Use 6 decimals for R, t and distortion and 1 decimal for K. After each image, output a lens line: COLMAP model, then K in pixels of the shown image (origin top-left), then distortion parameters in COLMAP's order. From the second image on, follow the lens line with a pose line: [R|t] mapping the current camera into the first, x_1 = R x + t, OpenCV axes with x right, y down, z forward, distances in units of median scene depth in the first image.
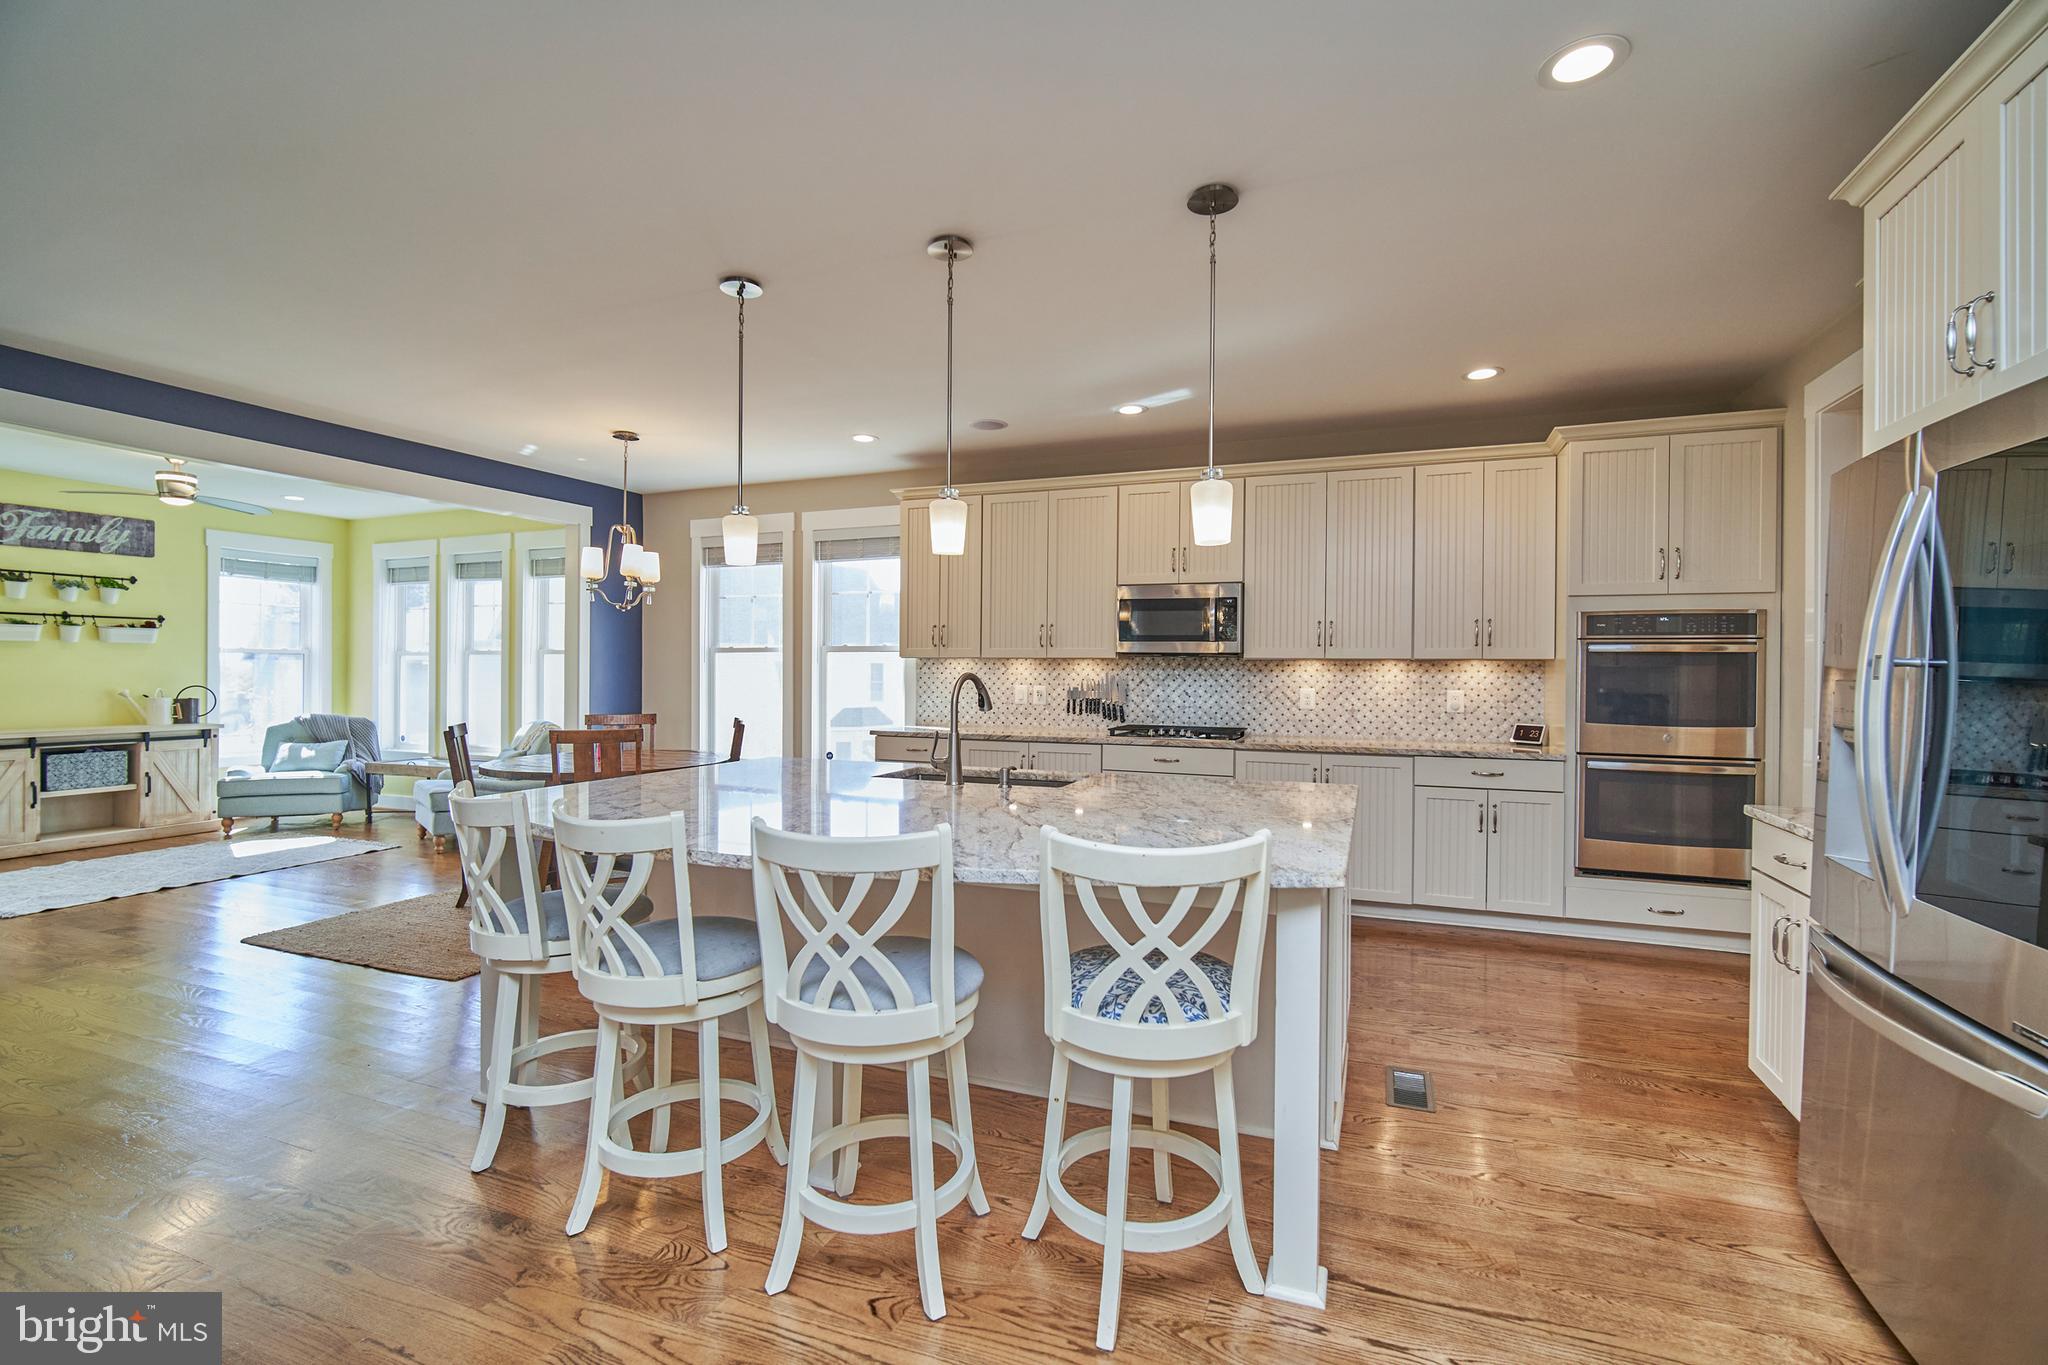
lens RADIAL K [[894.8, 0, 1032.1], [0, 894.8, 672.7], [0, 0, 1]] dist [-0.010429, 0.003736]
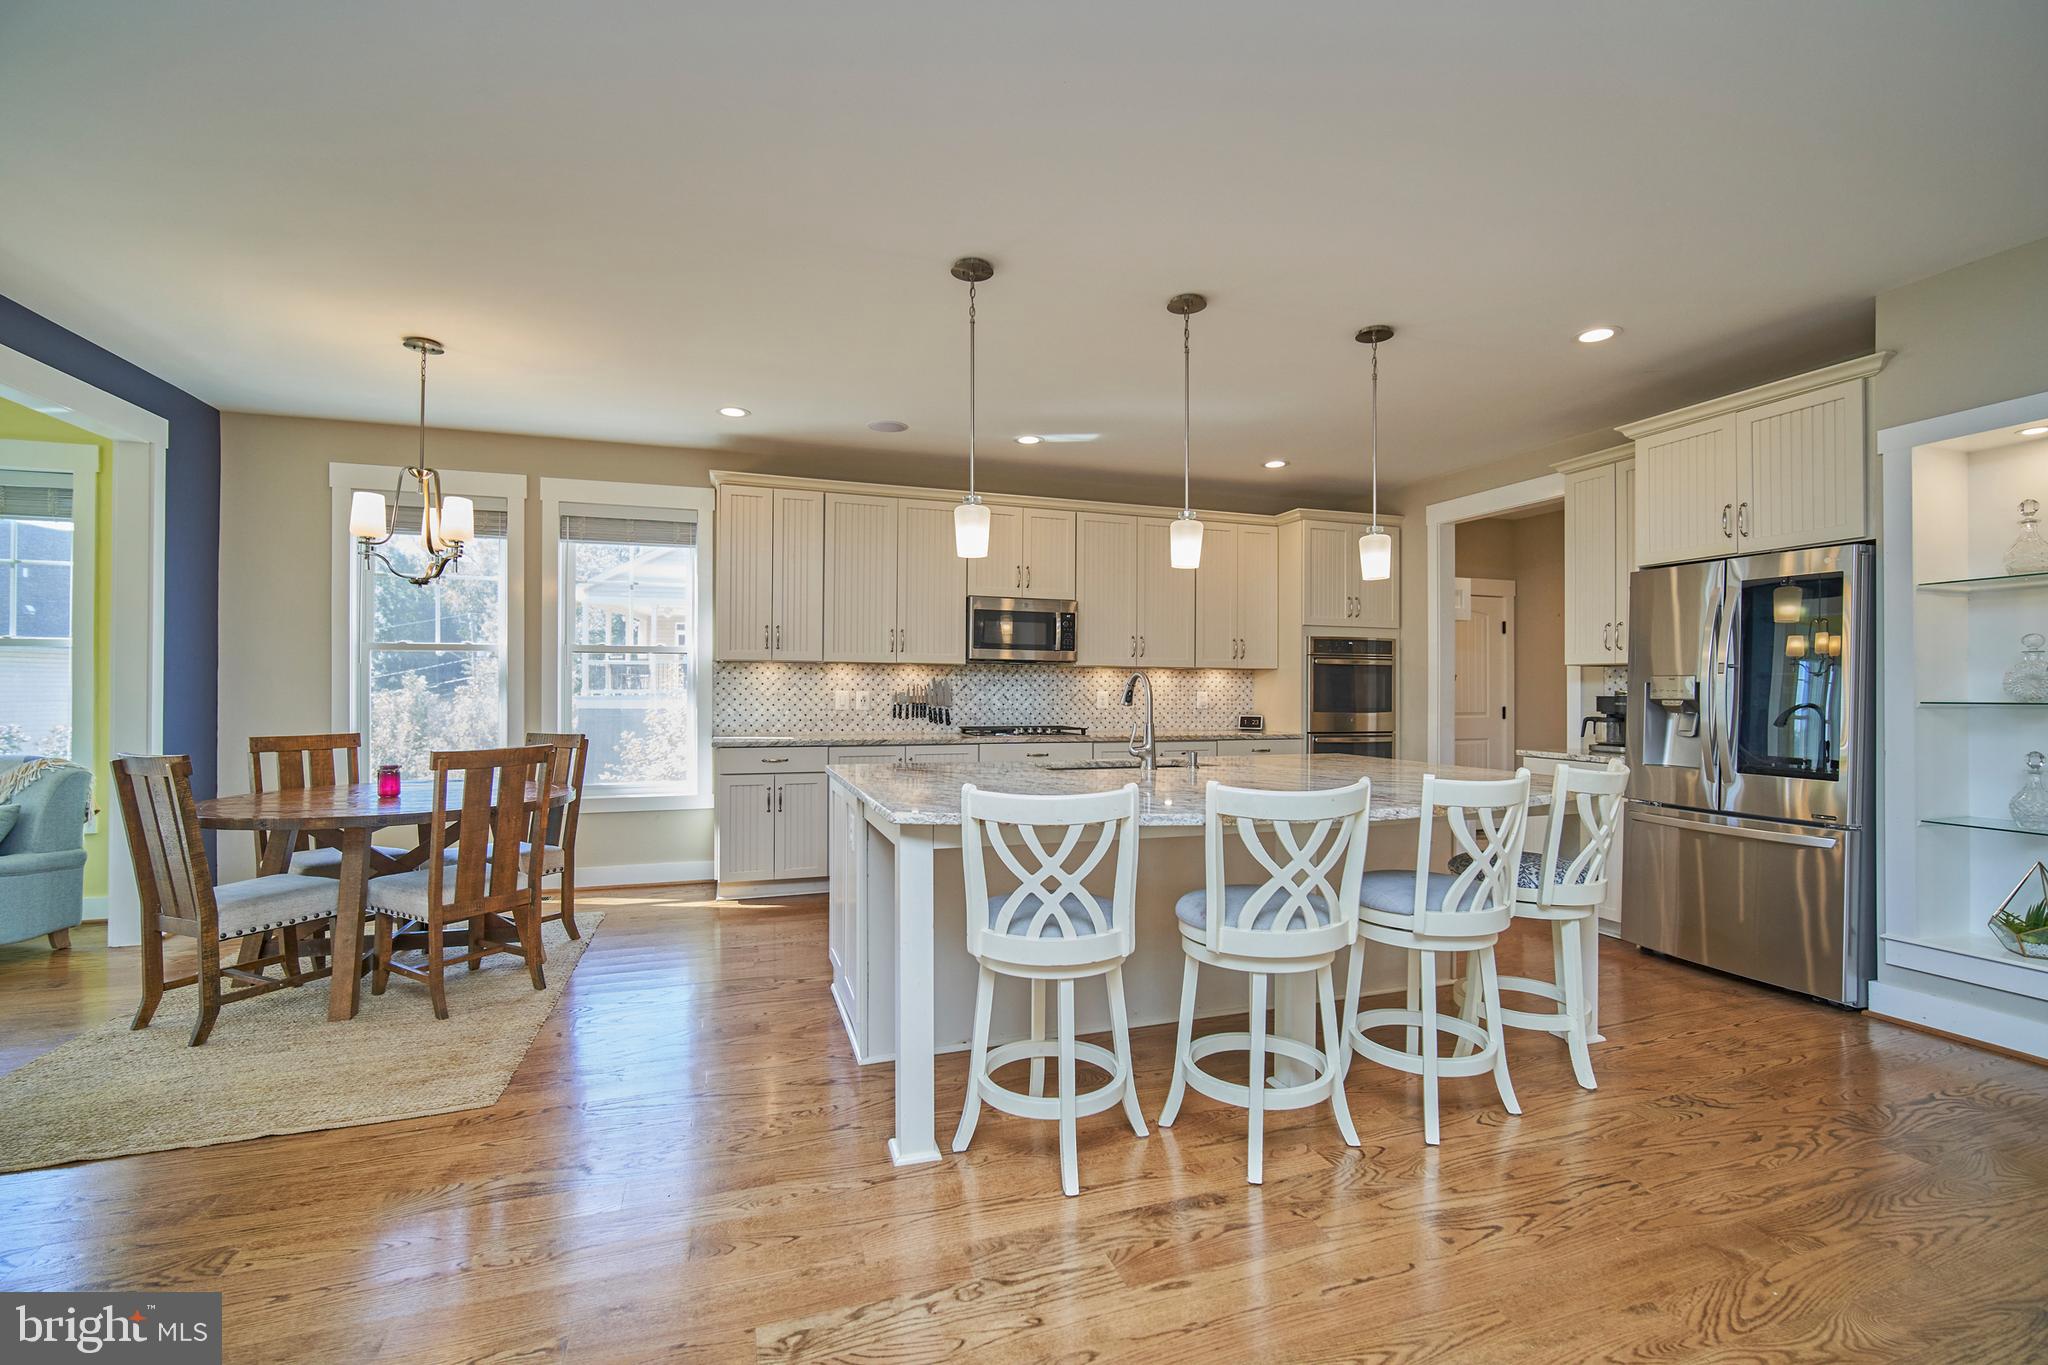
lens RADIAL K [[894.8, 0, 1017.3], [0, 894.8, 655.0], [0, 0, 1]] dist [-0.010429, 0.003736]
pose [[0.767850, 0.022399, 0.640238, -0.487159], [0.001589, 0.999319, -0.036867, 0.011351], [-0.640627, 0.029326, 0.767292, 0.129809]]
